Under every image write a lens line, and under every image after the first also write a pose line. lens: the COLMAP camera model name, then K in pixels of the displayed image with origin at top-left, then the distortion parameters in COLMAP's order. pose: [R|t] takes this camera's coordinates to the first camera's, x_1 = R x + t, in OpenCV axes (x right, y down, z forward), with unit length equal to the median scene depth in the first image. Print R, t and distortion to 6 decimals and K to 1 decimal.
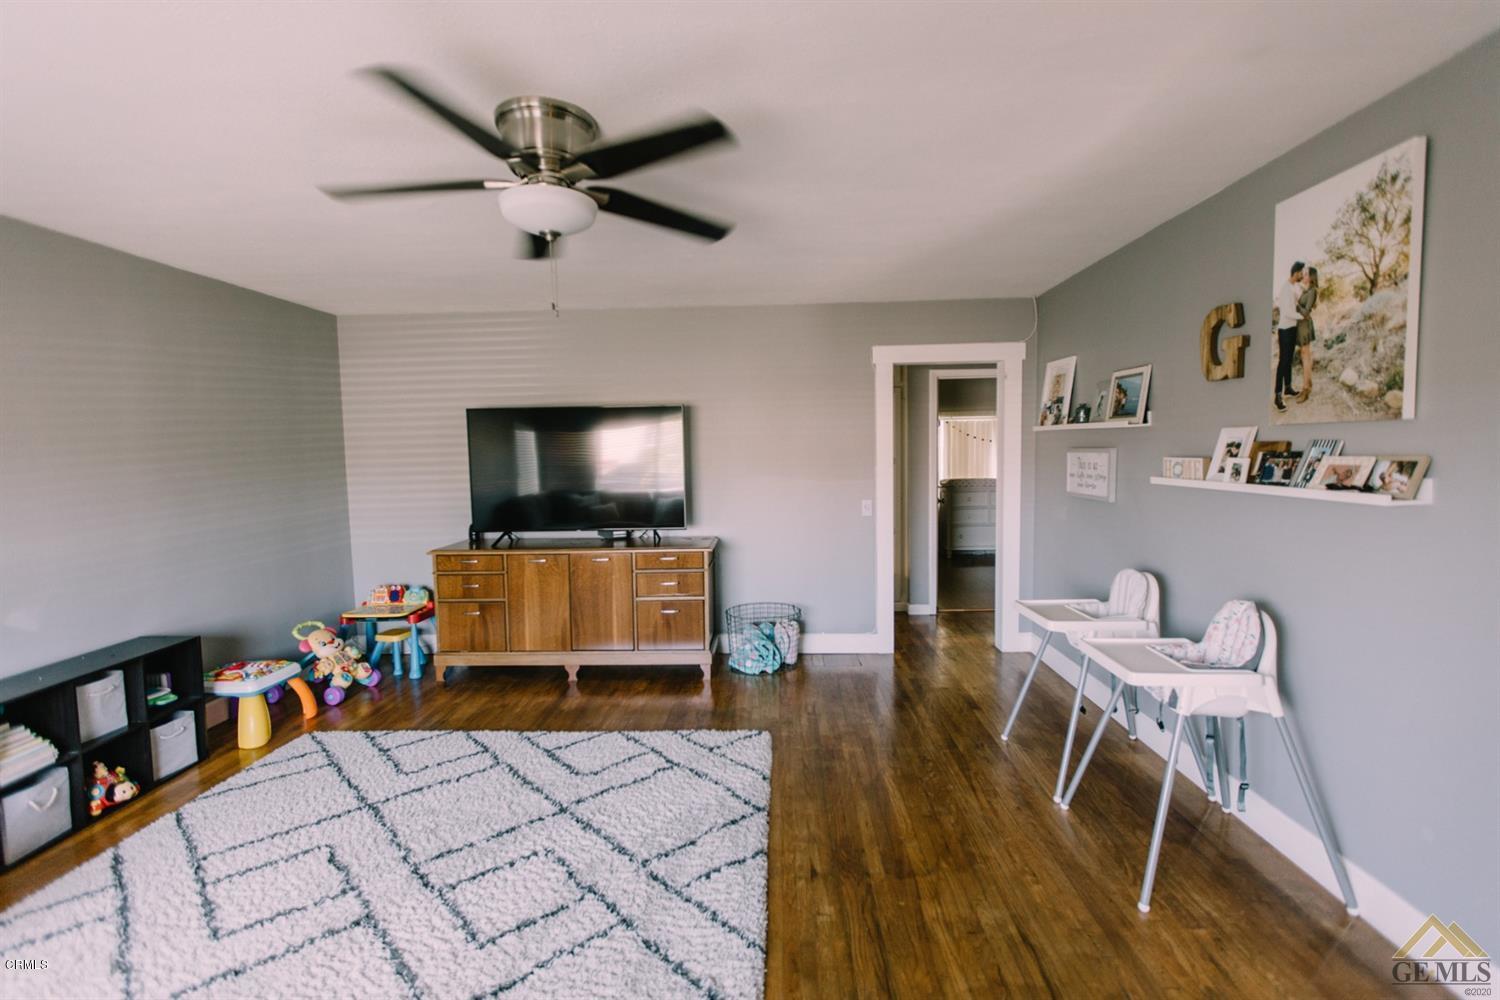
lens RADIAL K [[684.8, 0, 750.0], [0, 684.8, 500.0], [0, 0, 1]] dist [0.001531, 0.000159]
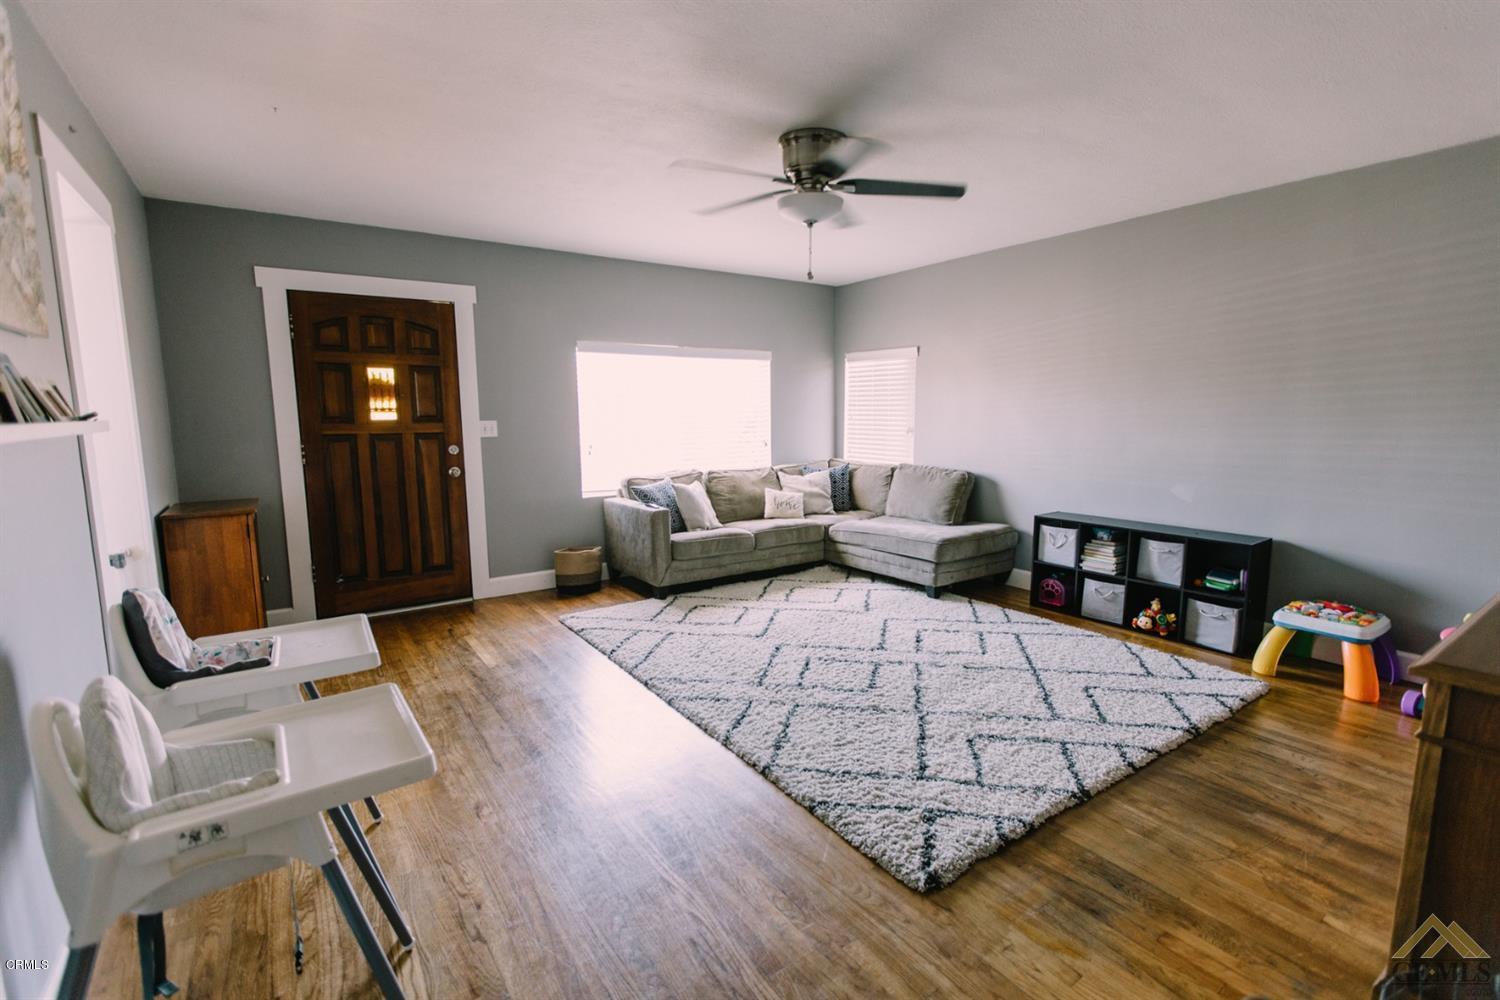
lens RADIAL K [[684.8, 0, 750.0], [0, 684.8, 500.0], [0, 0, 1]] dist [0.001531, 0.000159]
pose [[-0.804137, 0.100228, -0.585933, 0.480883], [-0.027979, 0.978209, 0.205728, -0.074692], [0.593785, 0.181827, -0.783810, 1.468957]]
